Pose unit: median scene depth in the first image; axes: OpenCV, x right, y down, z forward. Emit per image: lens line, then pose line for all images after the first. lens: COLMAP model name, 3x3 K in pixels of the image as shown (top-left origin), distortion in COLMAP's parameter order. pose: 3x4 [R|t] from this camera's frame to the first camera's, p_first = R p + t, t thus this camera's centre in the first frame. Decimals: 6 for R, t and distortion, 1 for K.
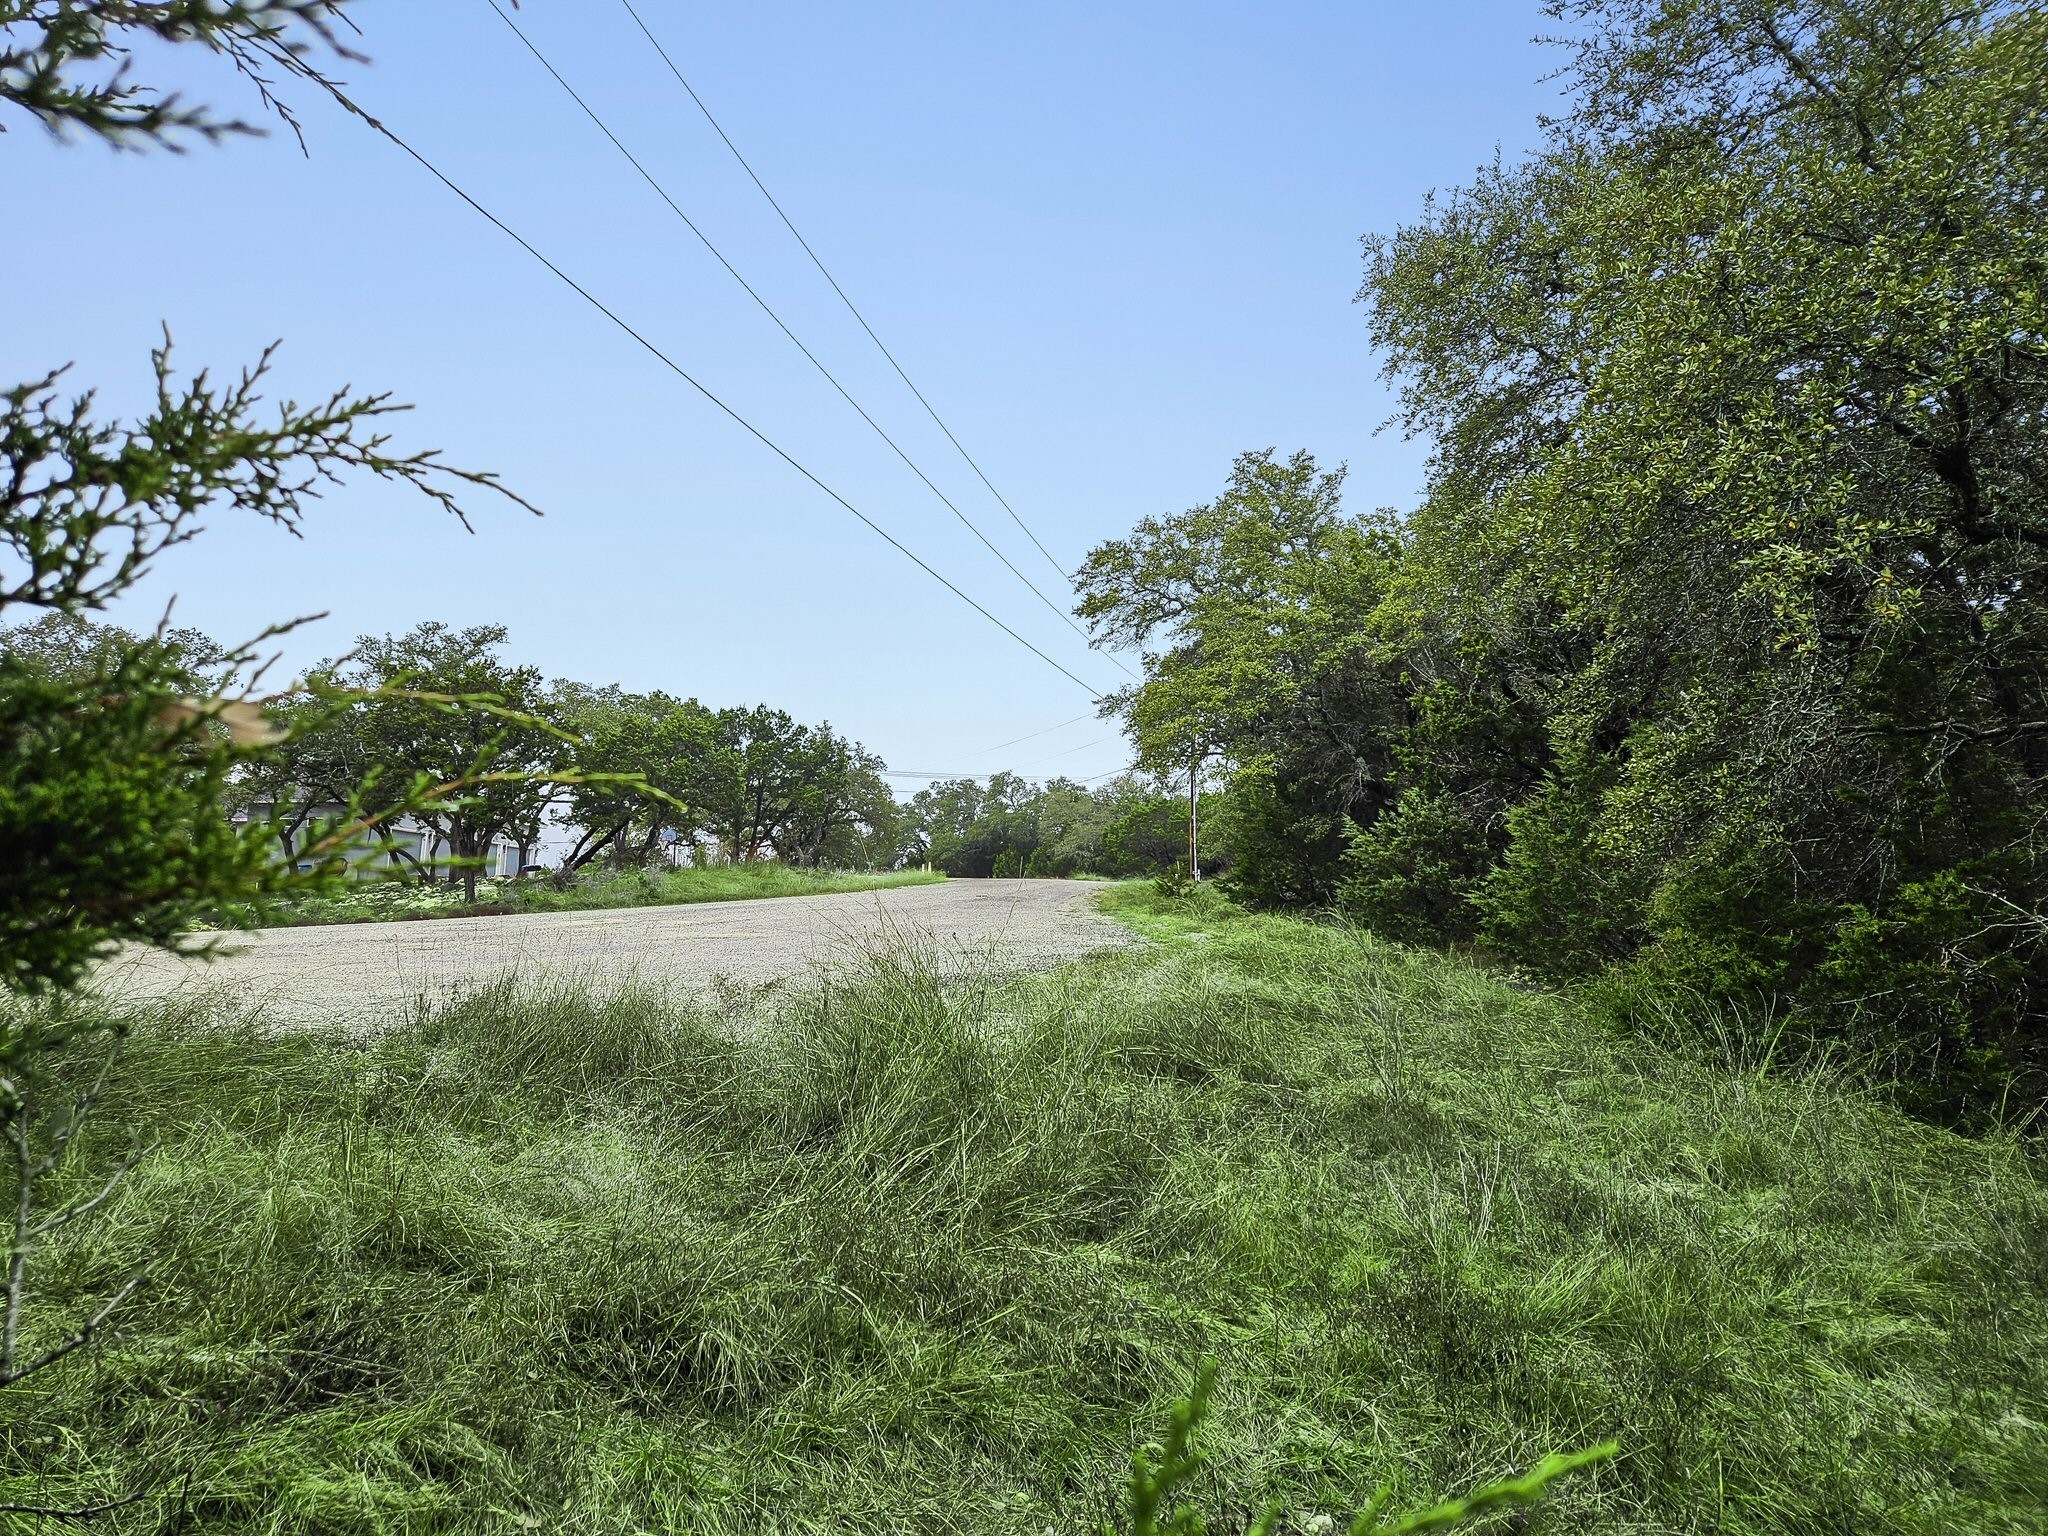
lens RADIAL K [[1371.3, 0, 1003.6], [0, 1371.3, 755.6], [0, 0, 1]] dist [0.083095, -0.063182]
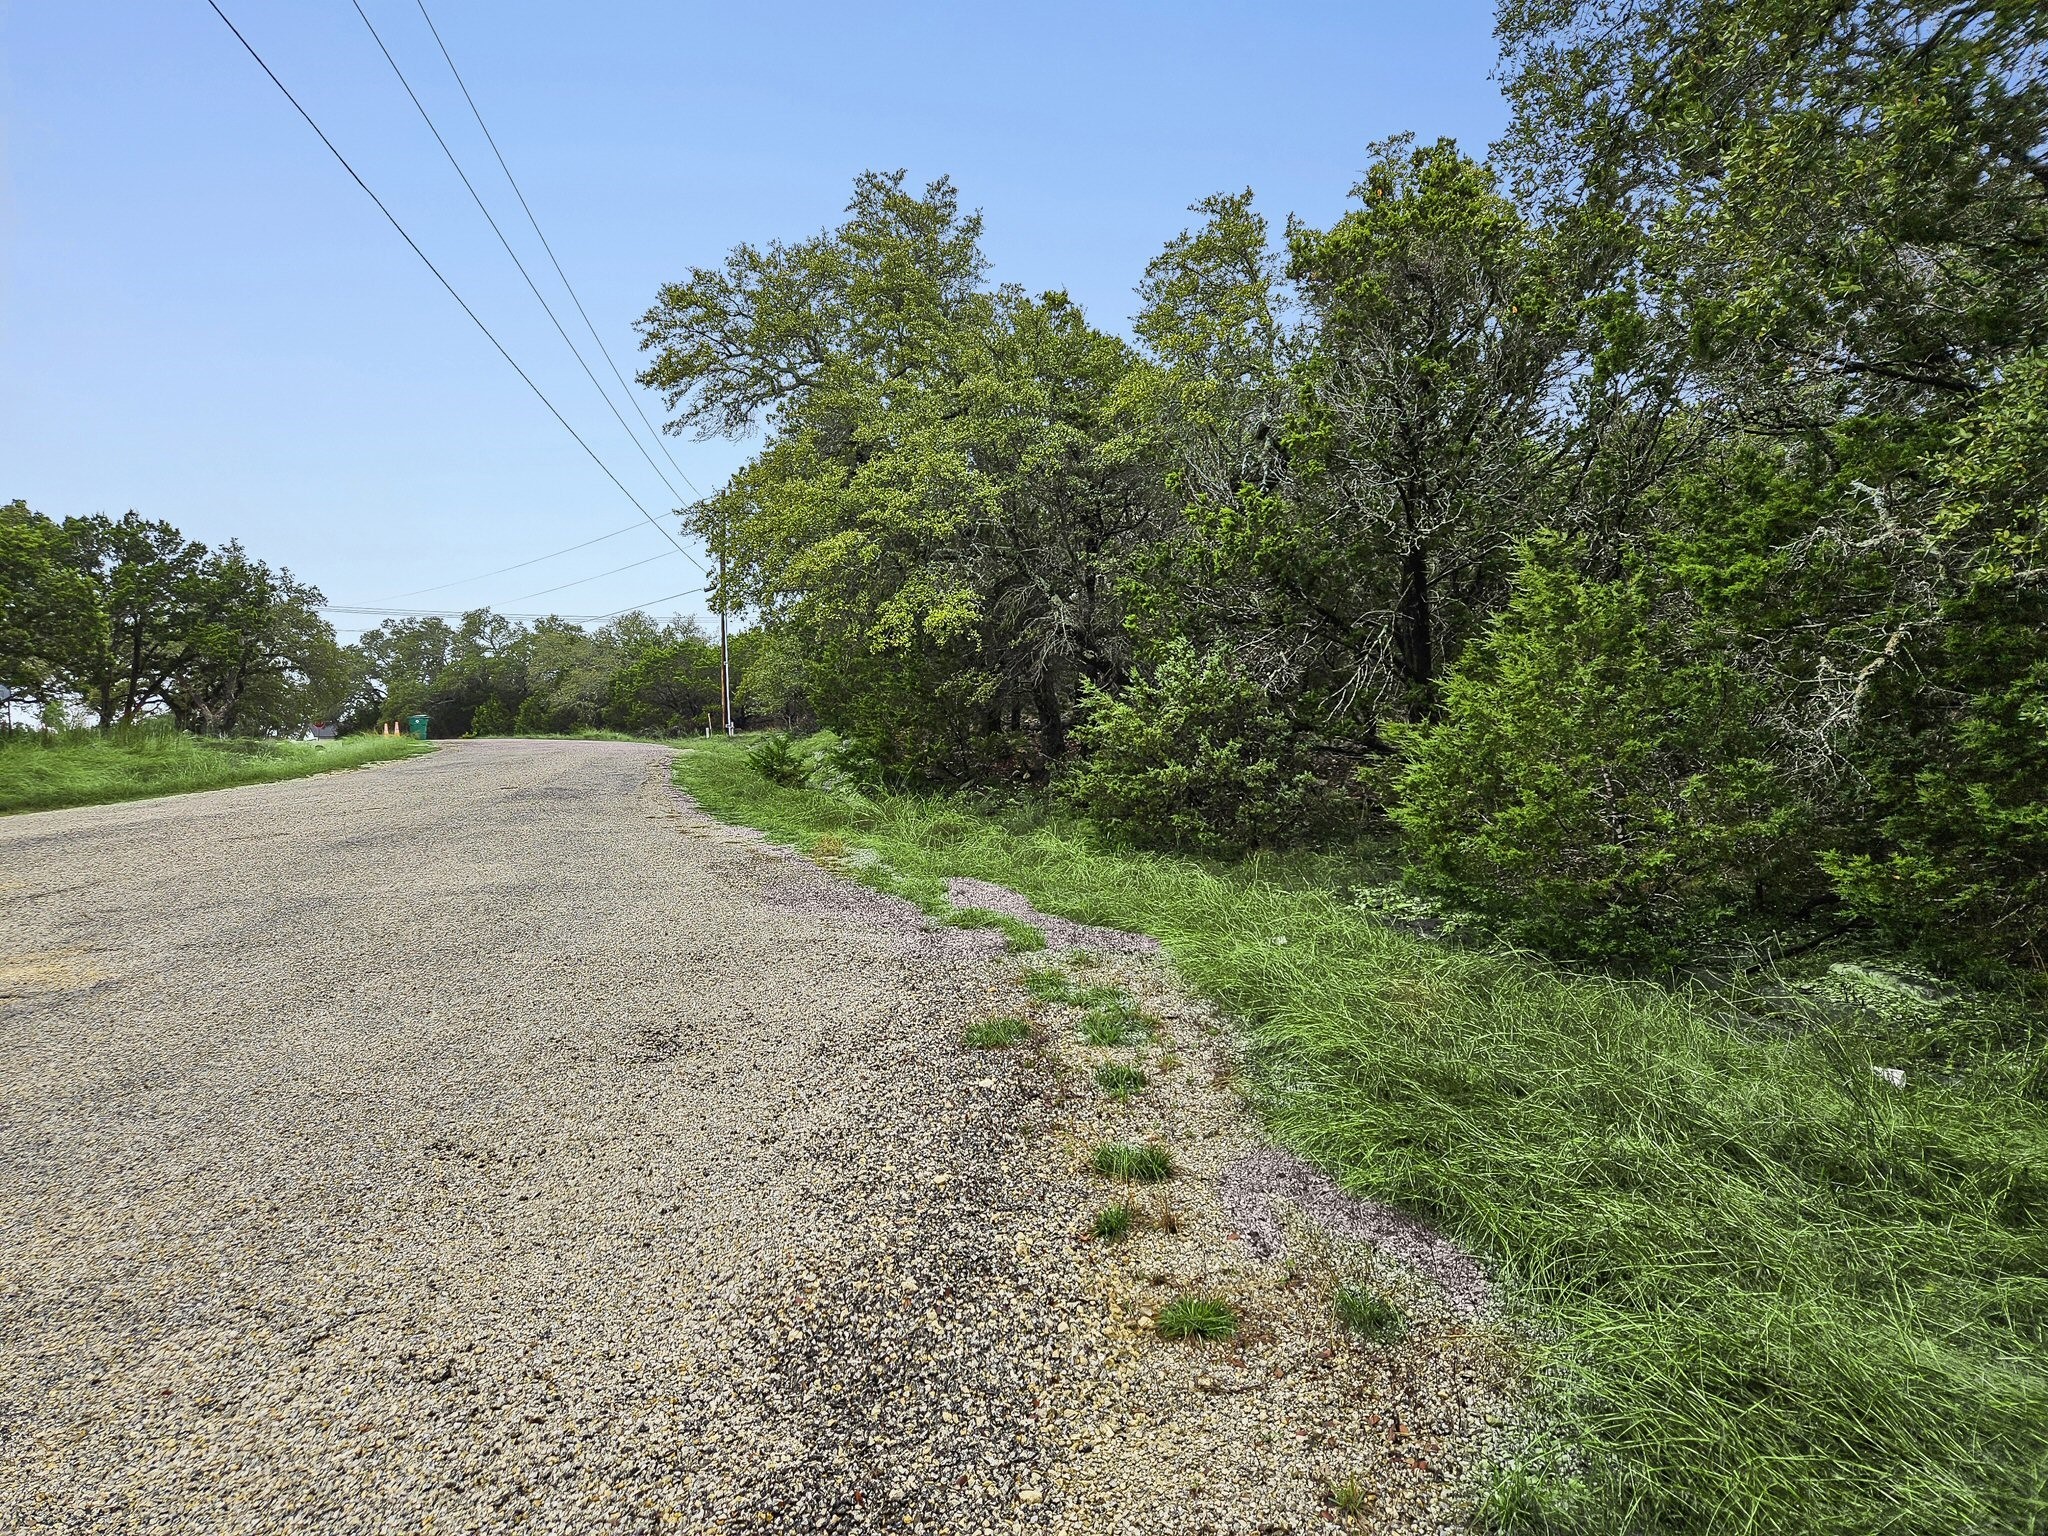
lens RADIAL K [[1371.3, 0, 1004.8], [0, 1371.3, 768.3], [0, 0, 1]] dist [0.083095, -0.063182]
pose [[0.932088, -0.035198, 0.360517, -0.018030], [-0.010248, 0.992307, 0.123377, 0.001144], [-0.362086, -0.118693, 0.924557, 0.132300]]
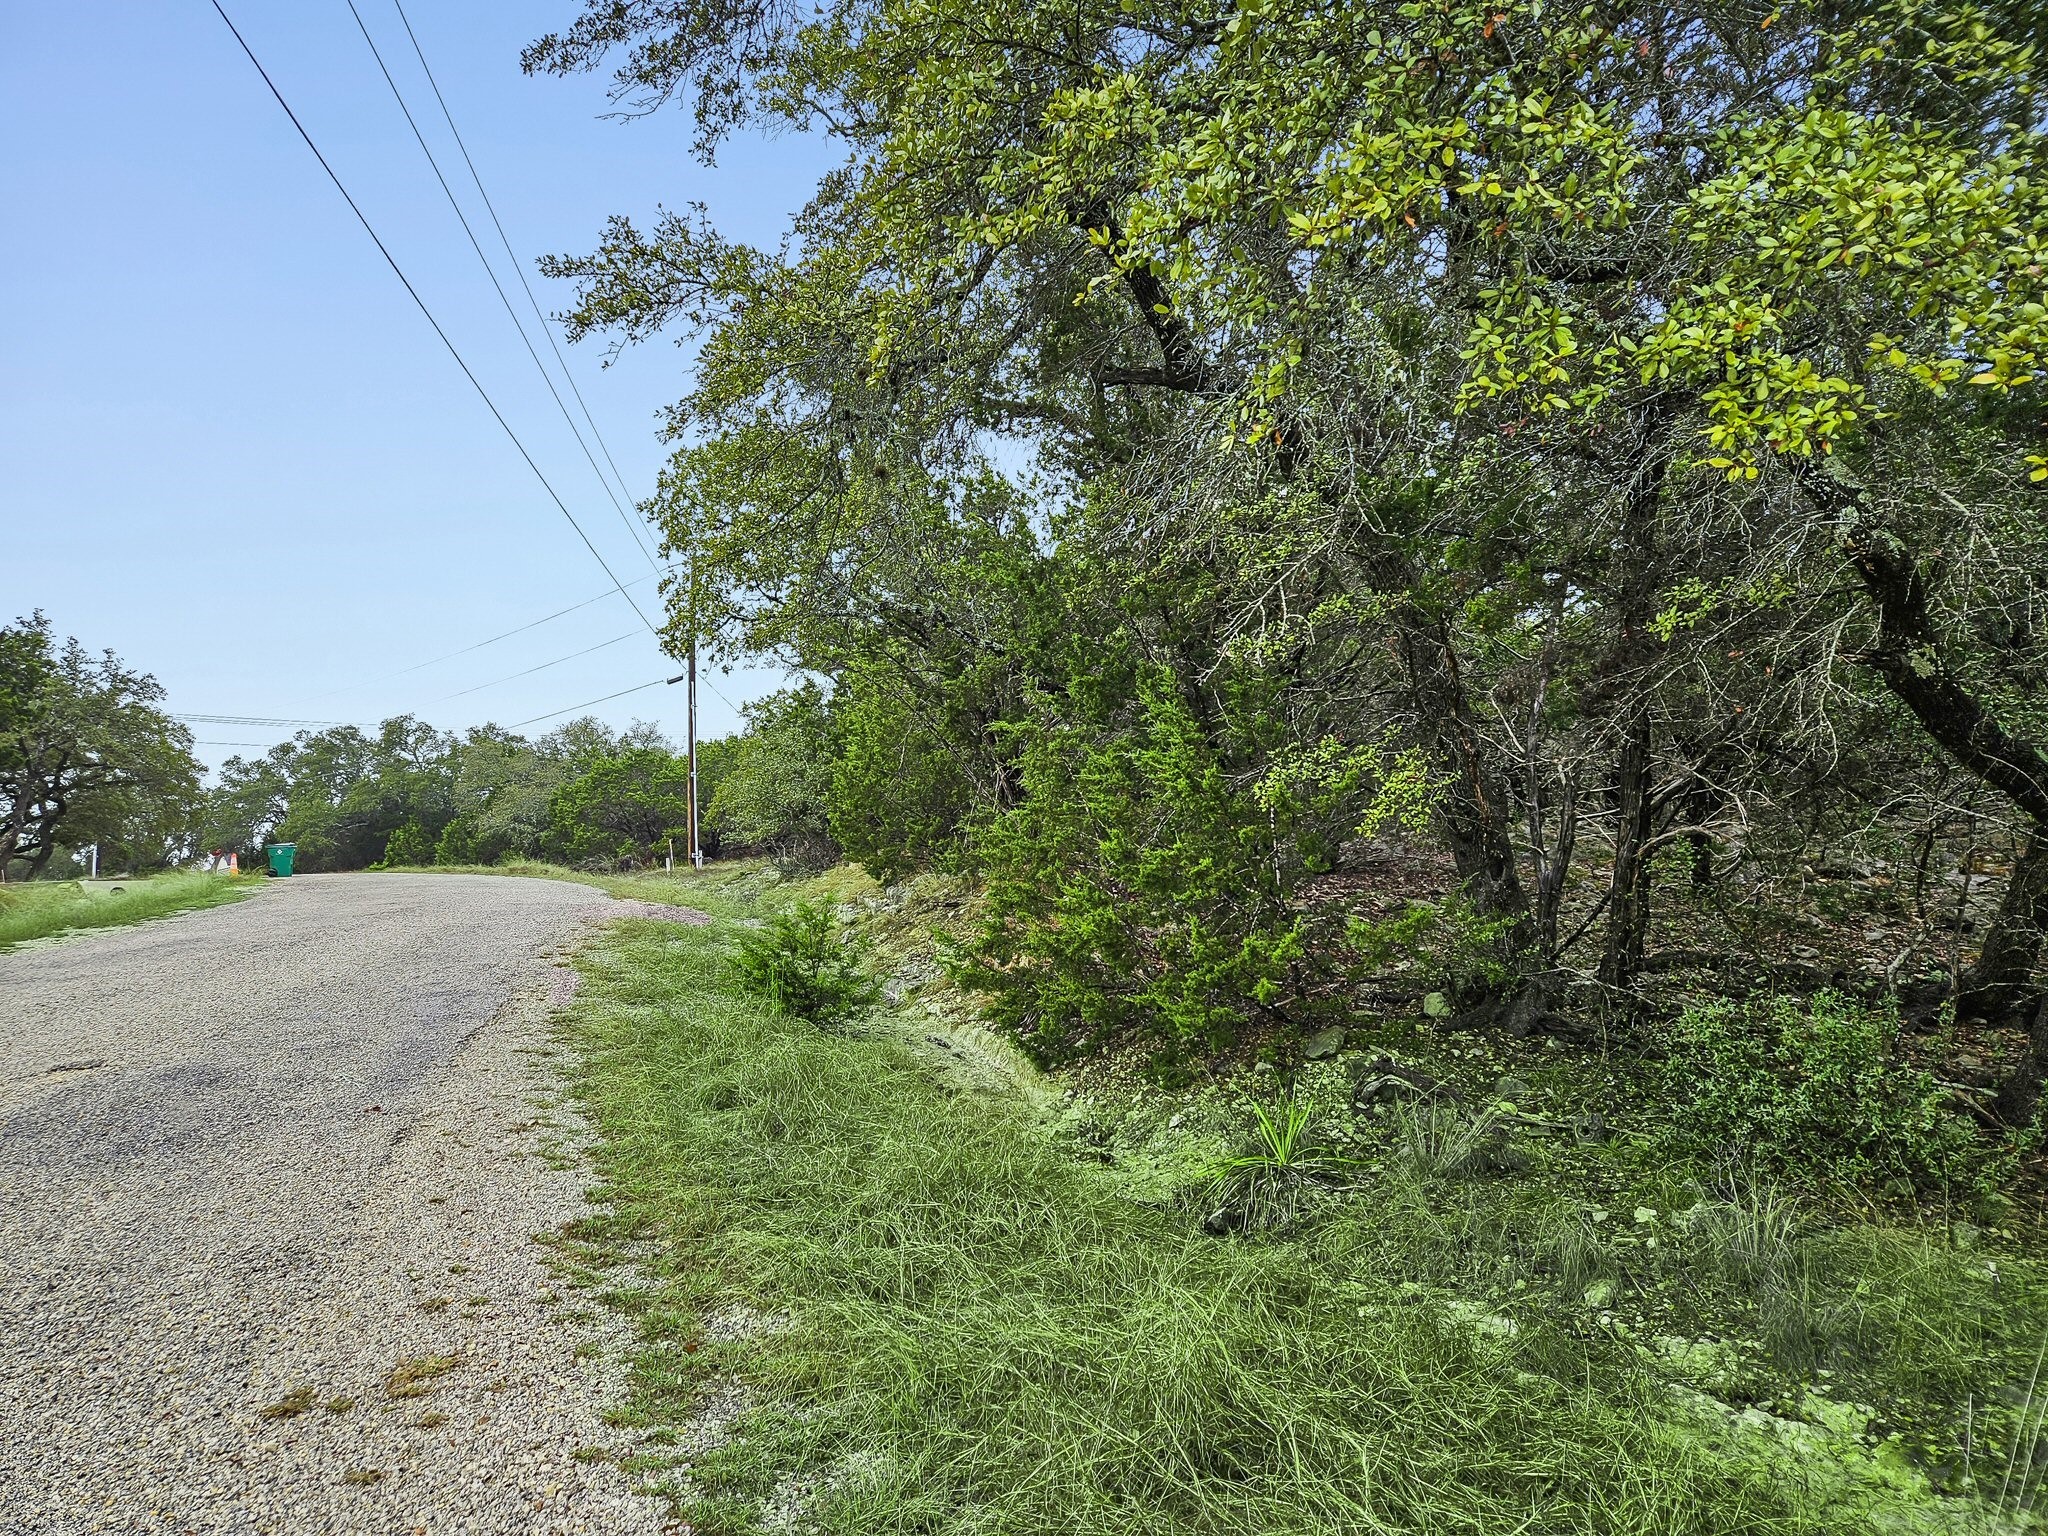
lens RADIAL K [[1371.3, 0, 1014.2], [0, 1371.3, 780.8], [0, 0, 1]] dist [0.083095, -0.063182]
pose [[0.921250, -0.005365, 0.388934, 0.021672], [-0.012403, 0.998991, 0.043159, 0.019096], [-0.388773, -0.044584, 0.920254, 0.359760]]
